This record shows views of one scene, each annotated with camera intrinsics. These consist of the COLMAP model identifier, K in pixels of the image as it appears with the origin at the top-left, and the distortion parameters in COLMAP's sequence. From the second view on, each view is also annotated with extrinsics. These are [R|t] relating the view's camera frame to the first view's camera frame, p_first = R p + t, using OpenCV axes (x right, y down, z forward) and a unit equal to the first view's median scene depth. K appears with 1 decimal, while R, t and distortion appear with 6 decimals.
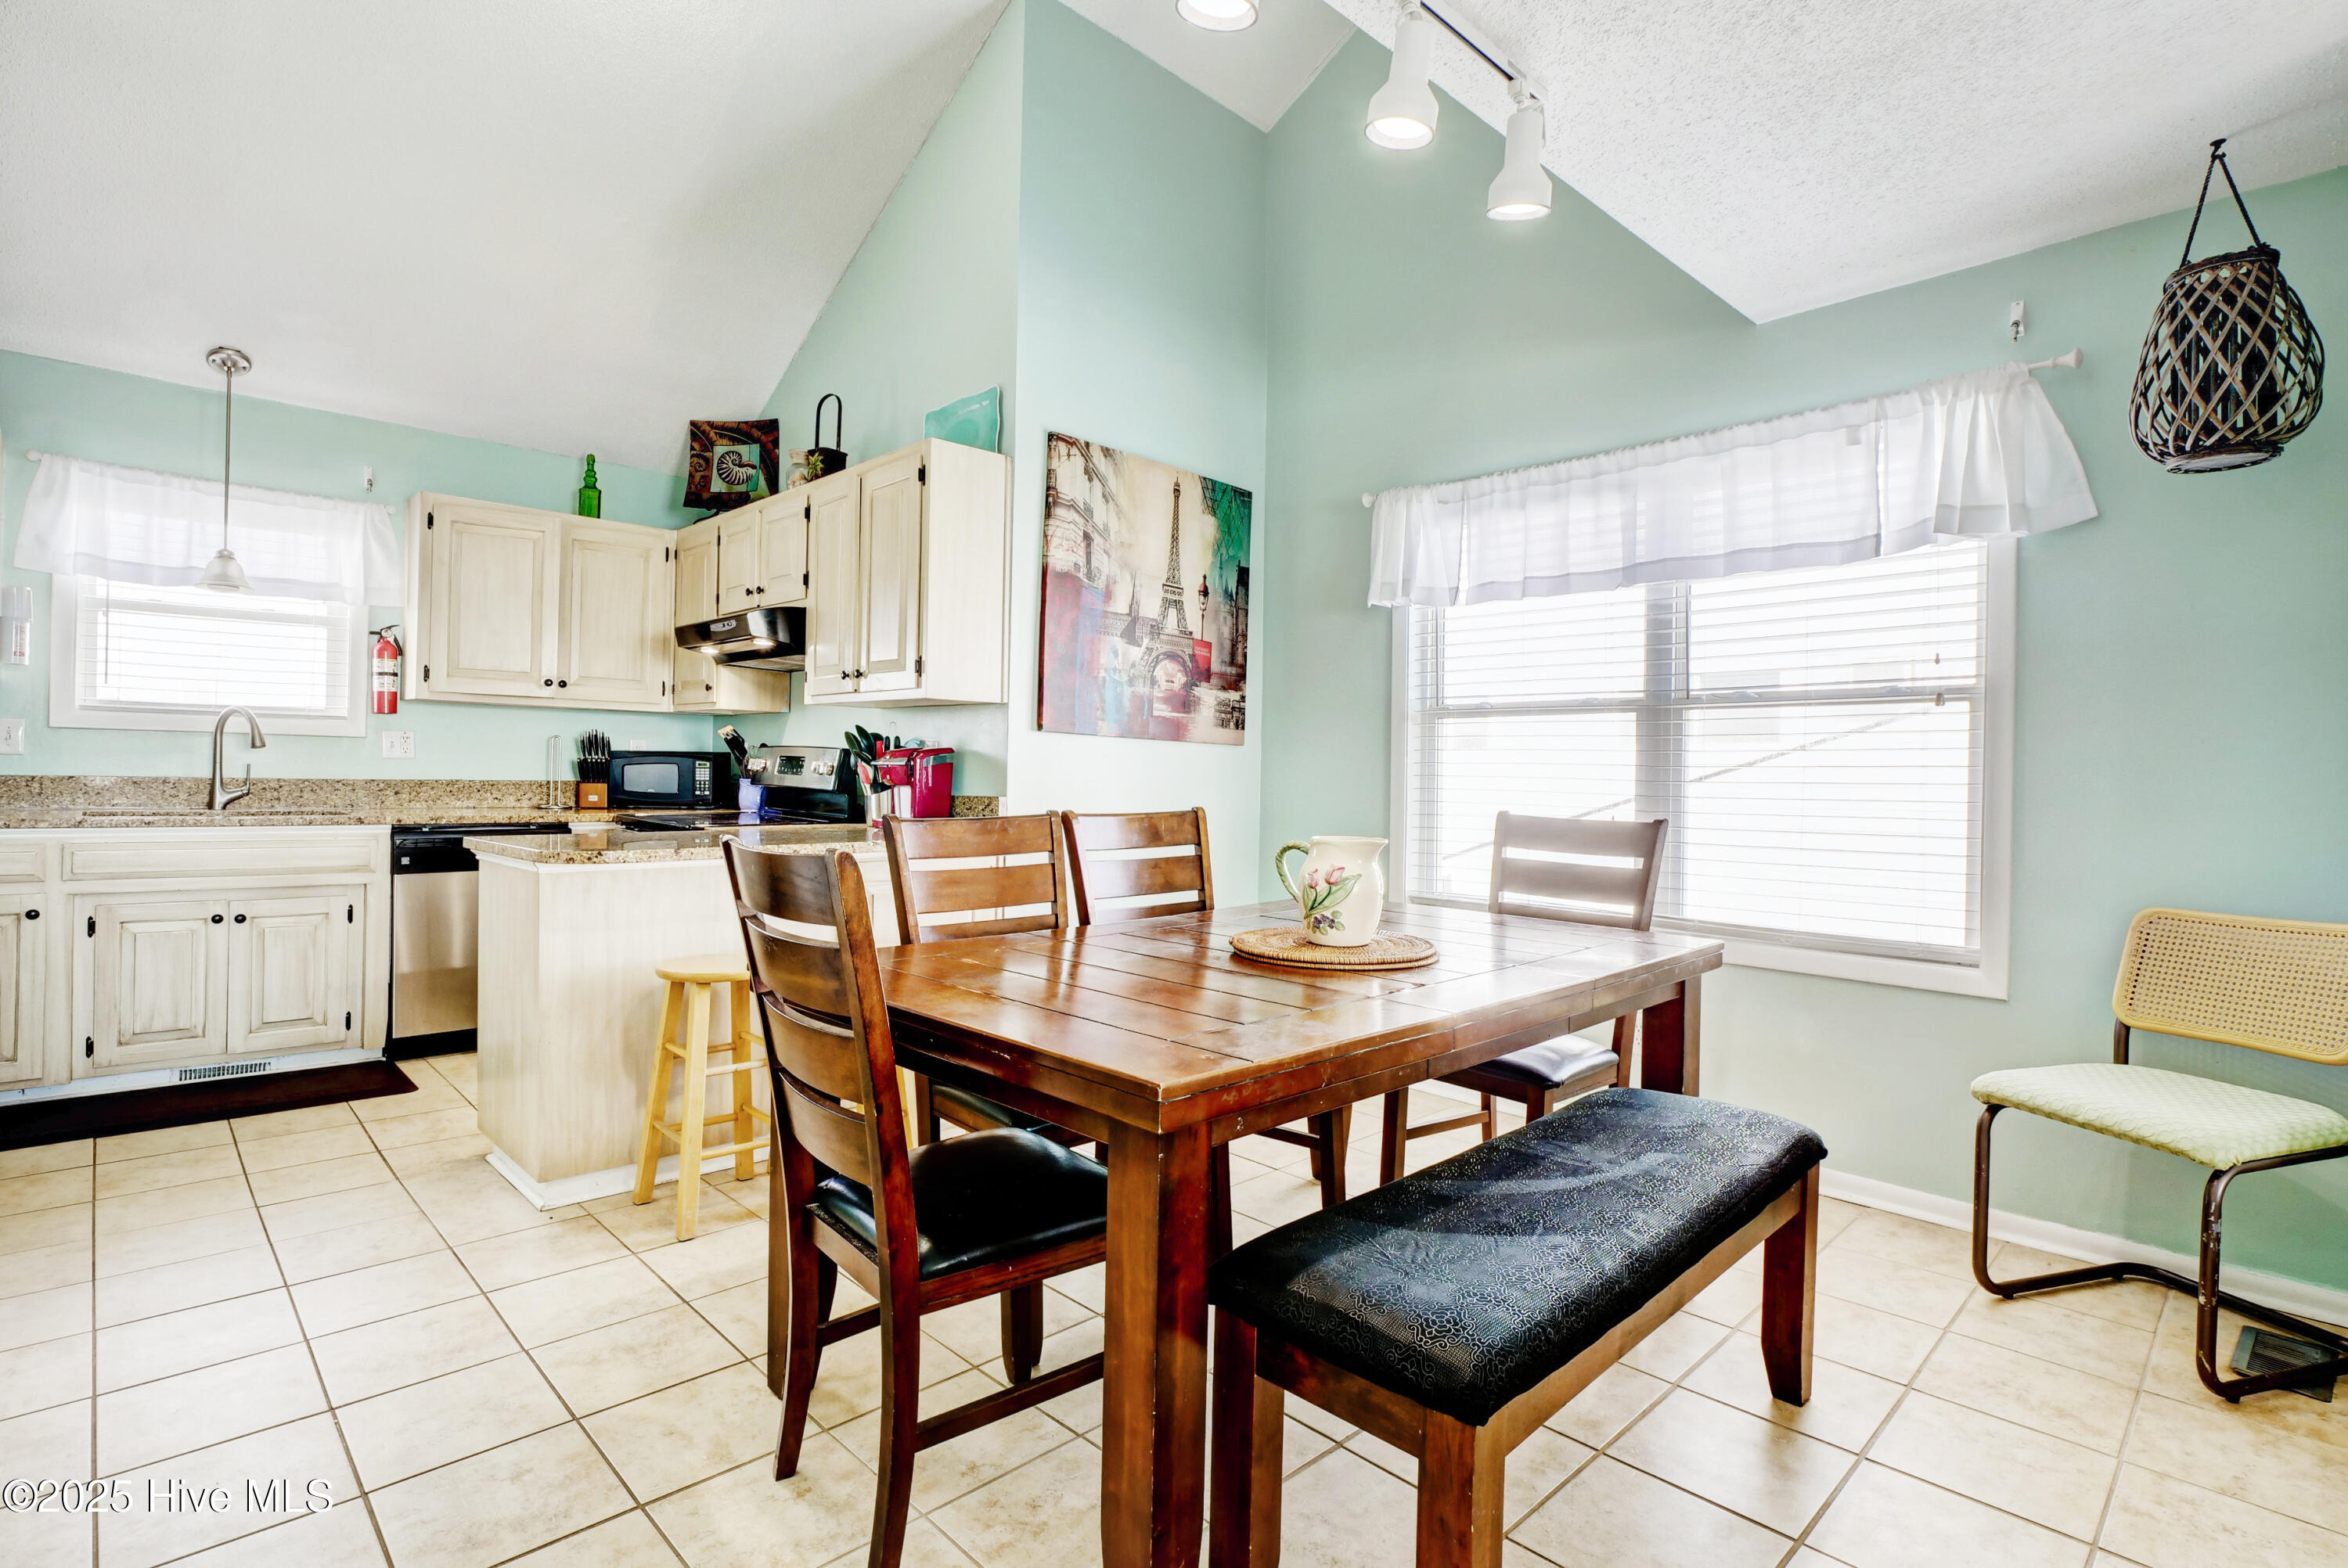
lens RADIAL K [[1137.4, 0, 1159.3], [0, 1137.4, 778.6], [0, 0, 1]] dist [-0.015177, -0.000565]
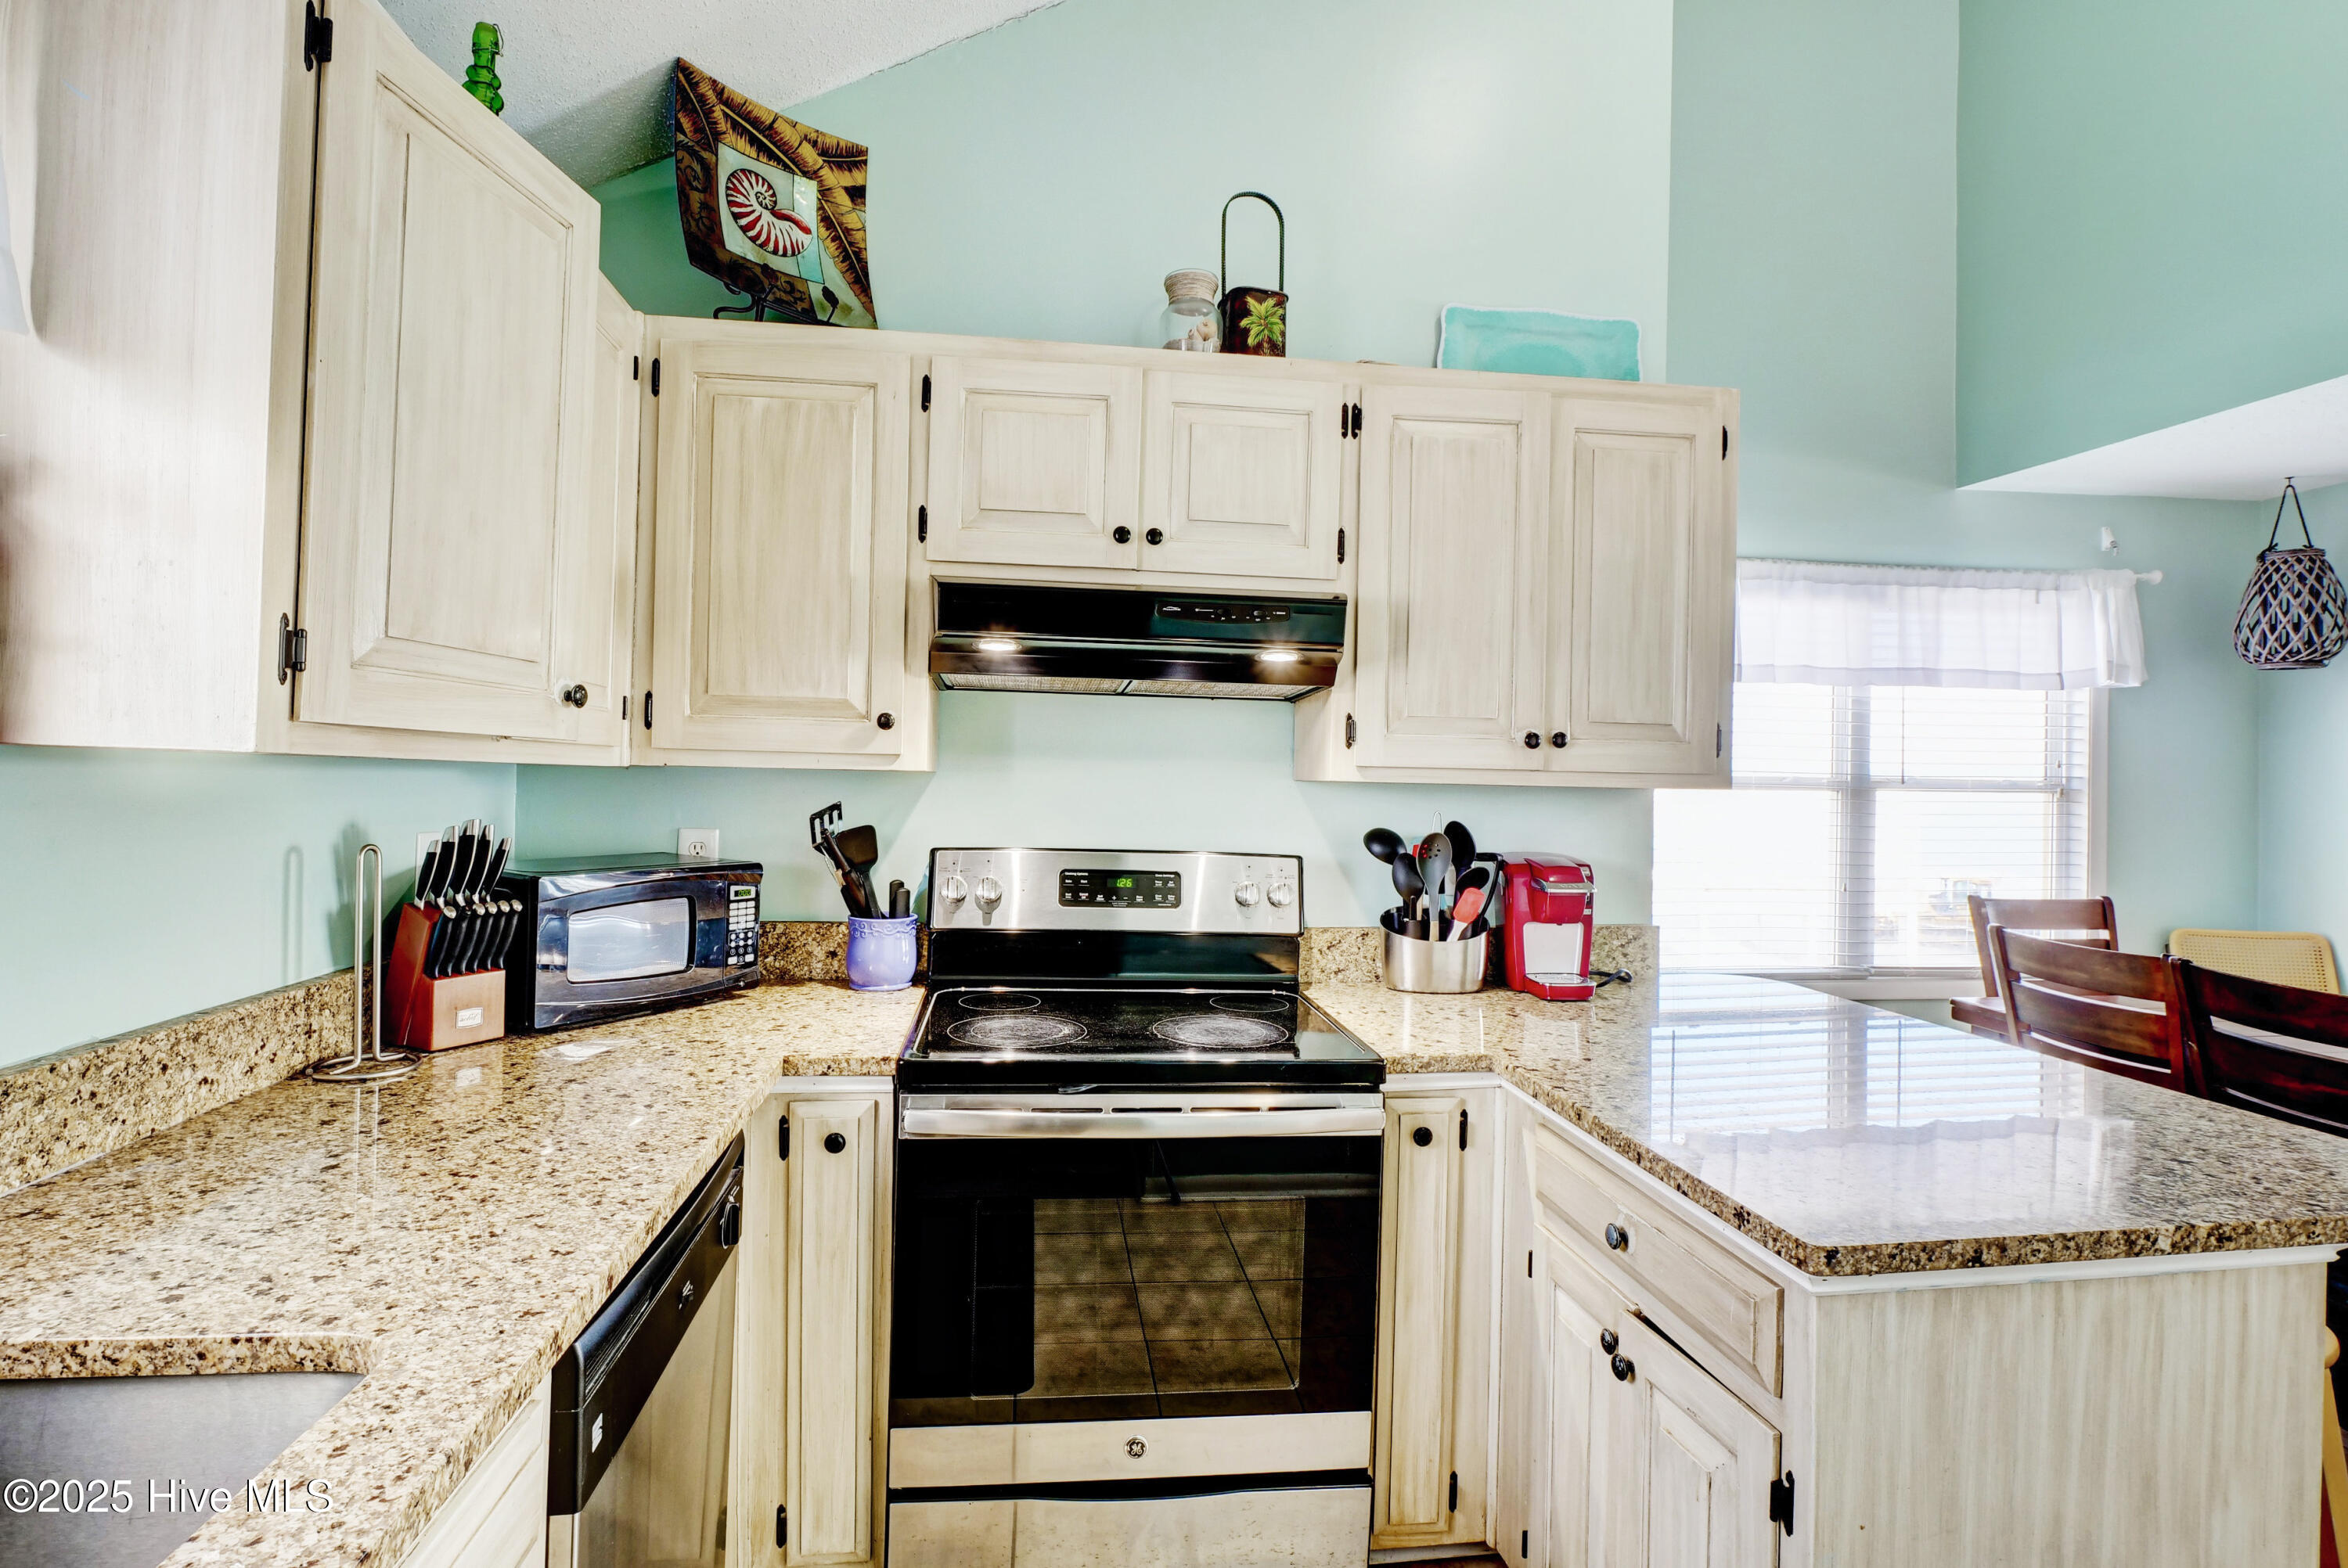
lens RADIAL K [[1137.4, 0, 1159.3], [0, 1137.4, 778.6], [0, 0, 1]] dist [-0.015177, -0.000565]
pose [[0.593528, -0.007003, 0.804783, -0.648057], [-0.002165, 0.999945, 0.010298, -0.059800], [-0.804810, -0.007854, 0.593480, 0.621626]]
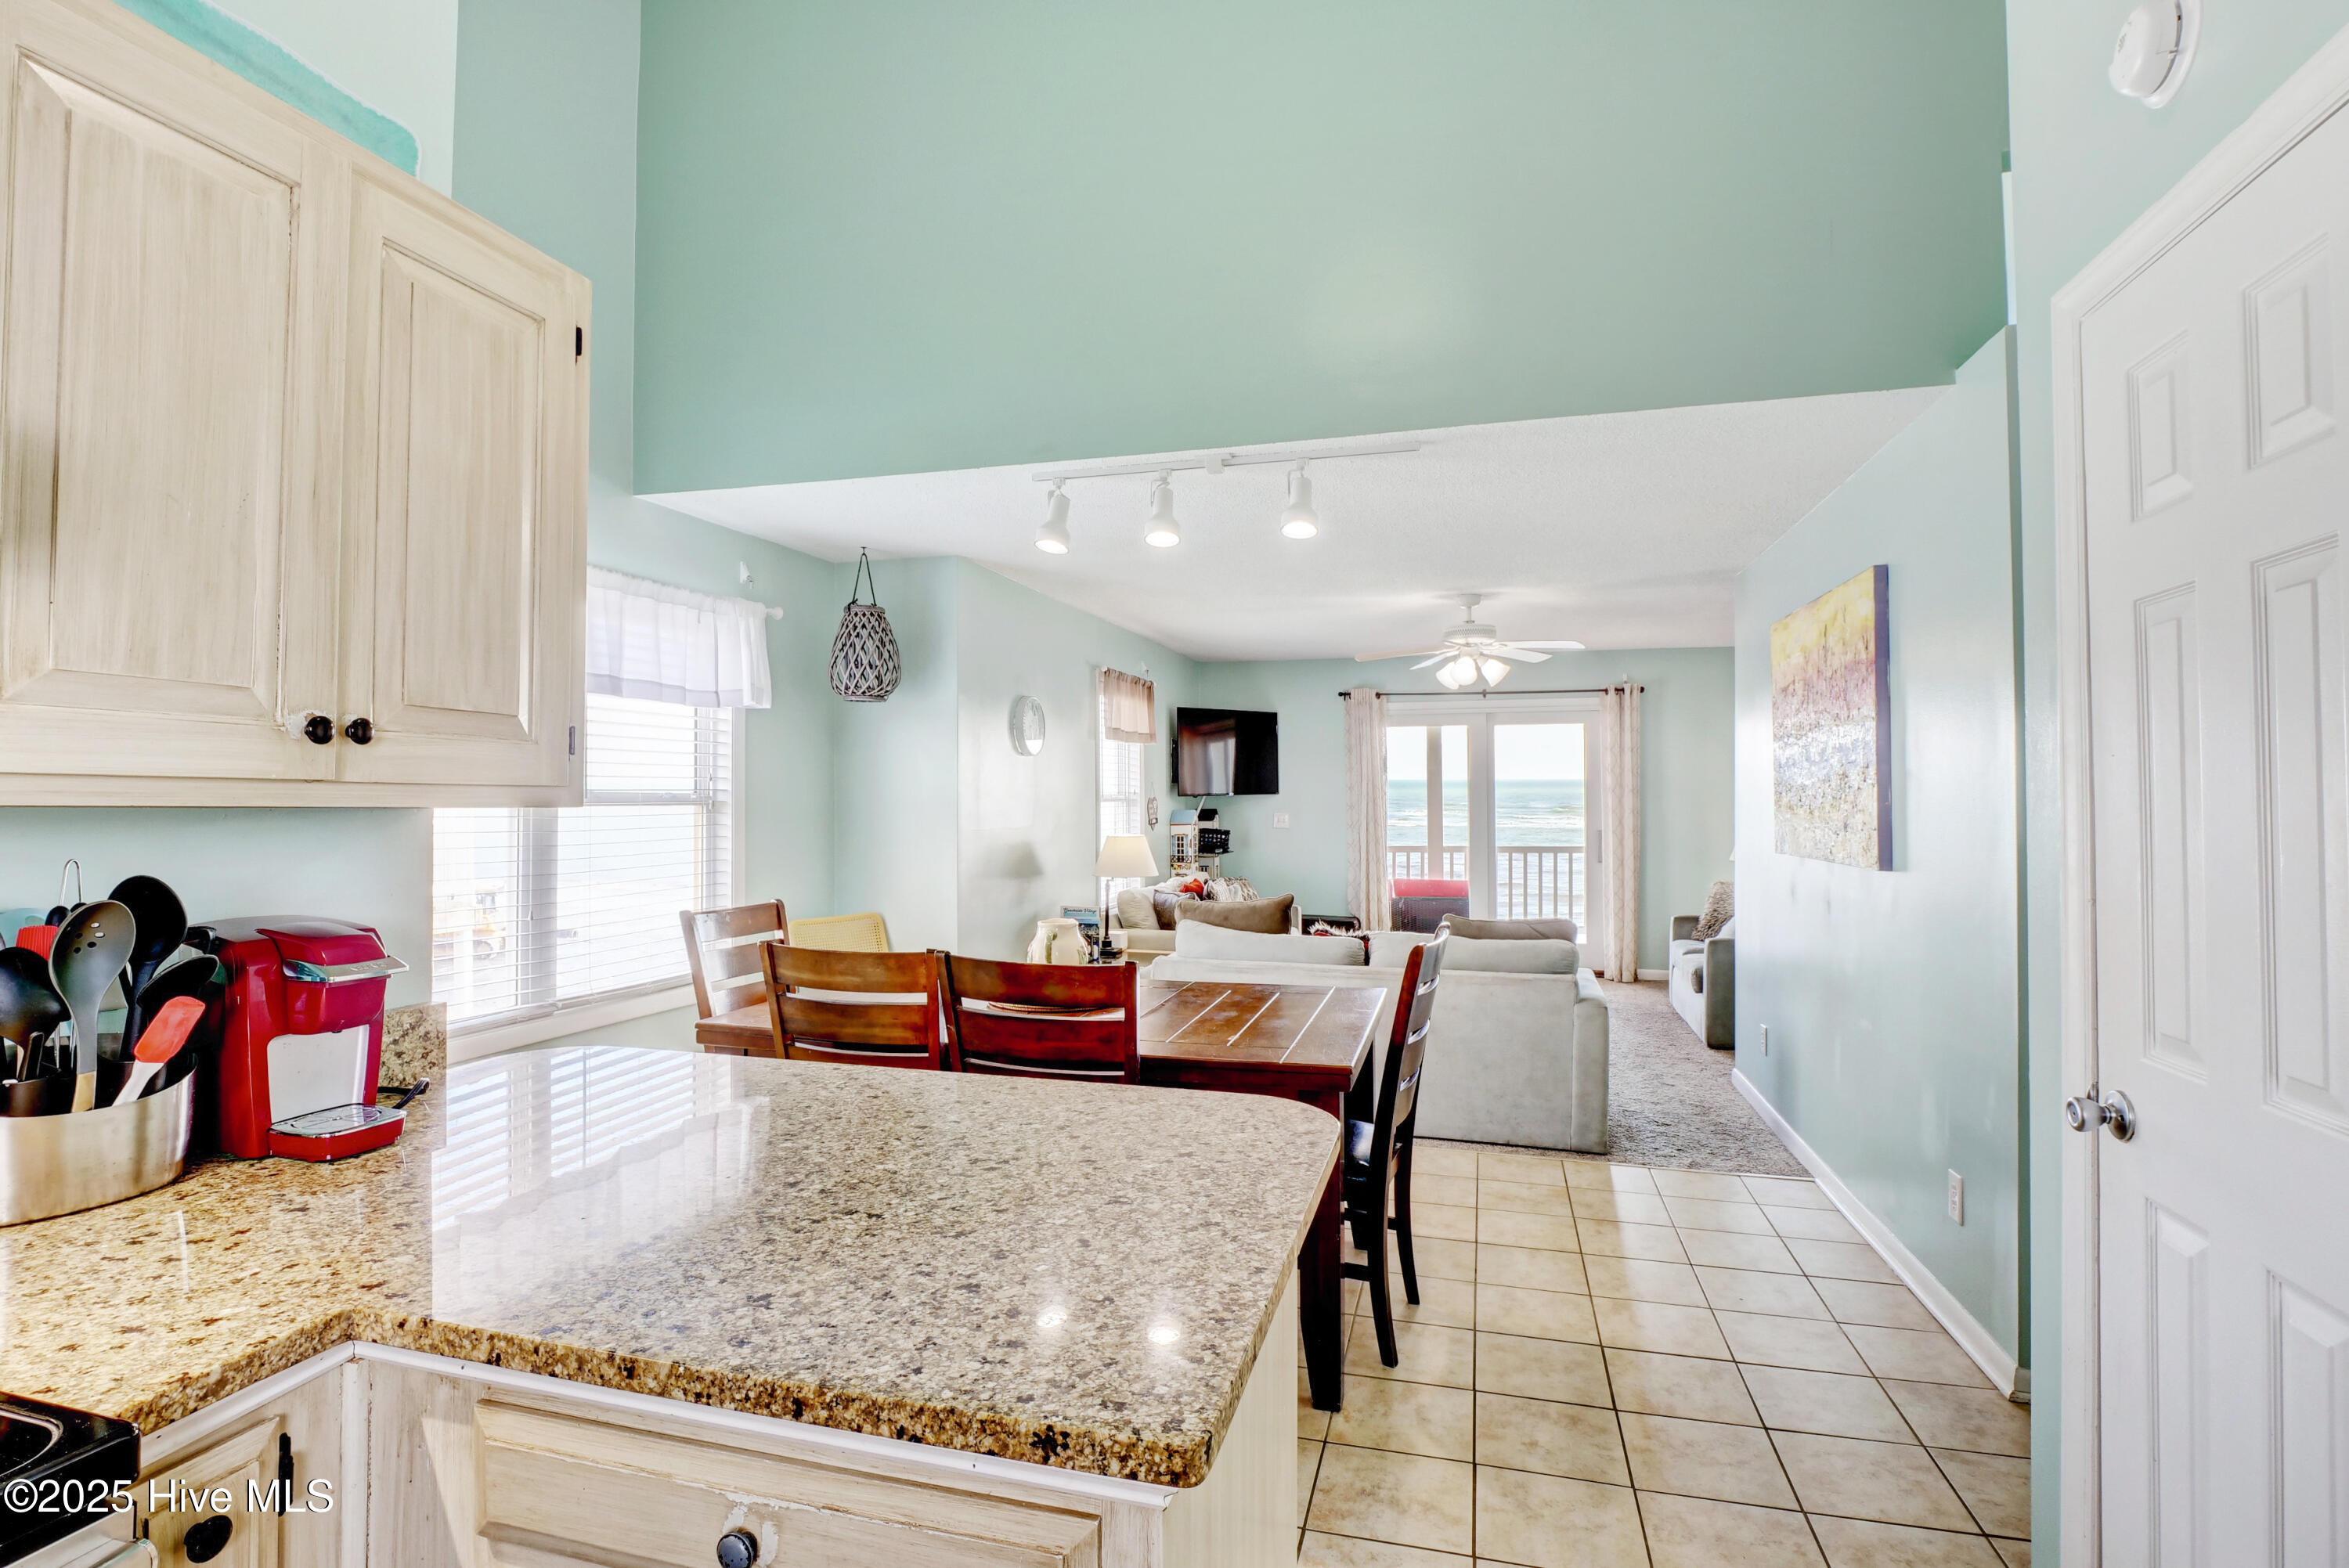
lens RADIAL K [[1138.0, 0, 1159.8], [0, 1138.0, 778.6], [0, 0, 1]] dist [-0.015177, -0.000565]
pose [[-0.511973, 0.004650, 0.858989, -0.528340], [-0.000052, 0.999985, -0.005445, -0.057827], [-0.859002, -0.002832, -0.511965, 0.732894]]
